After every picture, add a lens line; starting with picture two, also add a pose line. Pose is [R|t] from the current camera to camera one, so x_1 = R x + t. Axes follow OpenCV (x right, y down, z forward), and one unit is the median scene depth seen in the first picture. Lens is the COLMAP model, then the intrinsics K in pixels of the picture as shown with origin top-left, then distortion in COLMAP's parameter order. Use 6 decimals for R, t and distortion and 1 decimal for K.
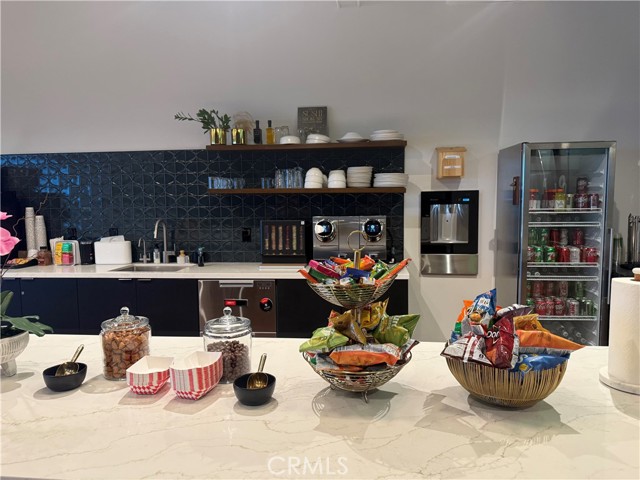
lens RADIAL K [[445.7, 0, 320.0], [0, 445.7, 240.0], [0, 0, 1]] dist [0.072066, -0.123938]
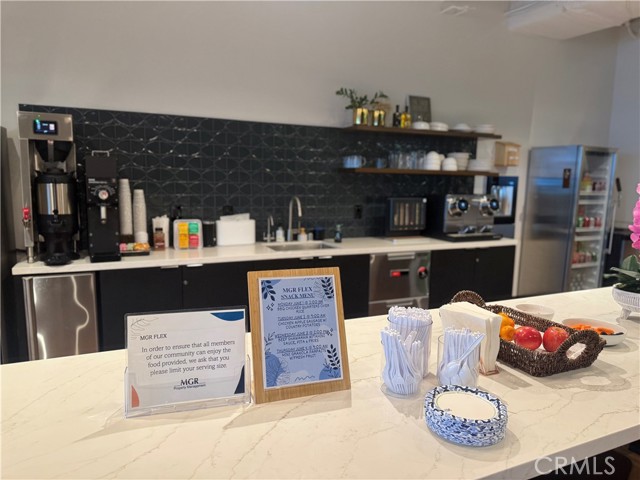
lens RADIAL K [[445.7, 0, 320.0], [0, 445.7, 240.0], [0, 0, 1]] dist [0.072066, -0.123938]
pose [[0.861104, -0.040679, 0.506799, -0.817815], [0.014870, 0.998383, 0.054870, -0.004205], [-0.508211, -0.039712, 0.860316, 0.145737]]
